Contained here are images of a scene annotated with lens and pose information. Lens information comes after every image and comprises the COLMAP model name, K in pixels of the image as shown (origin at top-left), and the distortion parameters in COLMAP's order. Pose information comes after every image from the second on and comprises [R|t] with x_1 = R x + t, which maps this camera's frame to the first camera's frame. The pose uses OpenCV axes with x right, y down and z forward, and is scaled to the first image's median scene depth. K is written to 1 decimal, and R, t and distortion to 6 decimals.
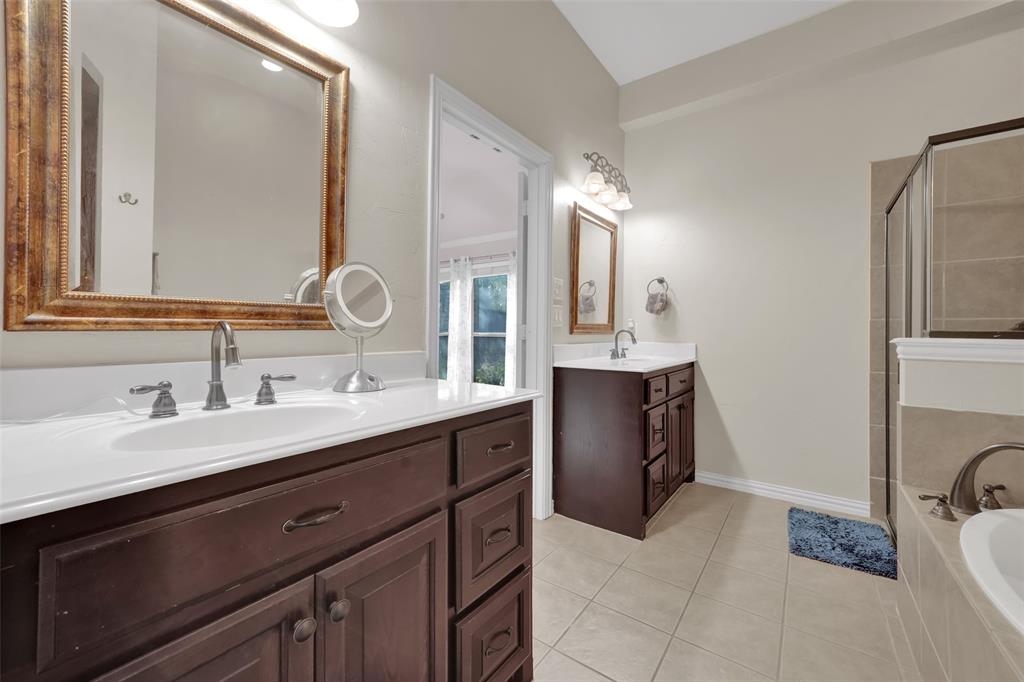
lens RADIAL K [[399.2, 0, 506.8], [0, 399.2, 338.2], [0, 0, 1]] dist [0.000529, 0.000307]
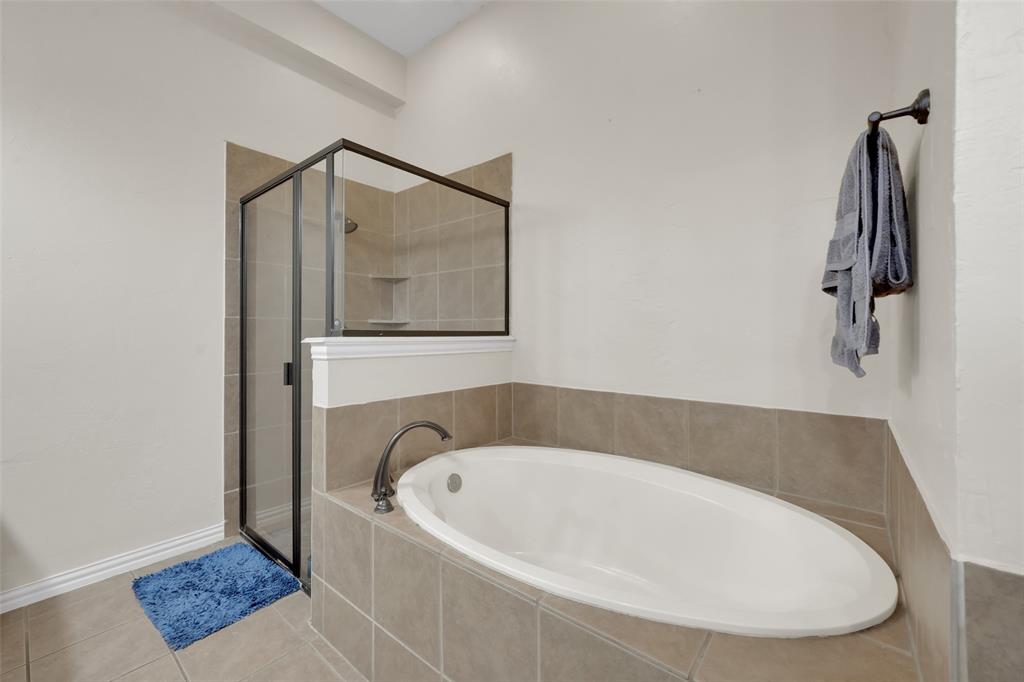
lens RADIAL K [[408.8, 0, 511.2], [0, 408.8, 329.0], [0, 0, 1]] dist [0.001162, 0.000129]
pose [[0.043114, 0.006950, 0.999046, 0.024208], [0.010525, 0.999917, -0.007411, -0.005651], [-0.999015, 0.010835, 0.043038, 0.351000]]
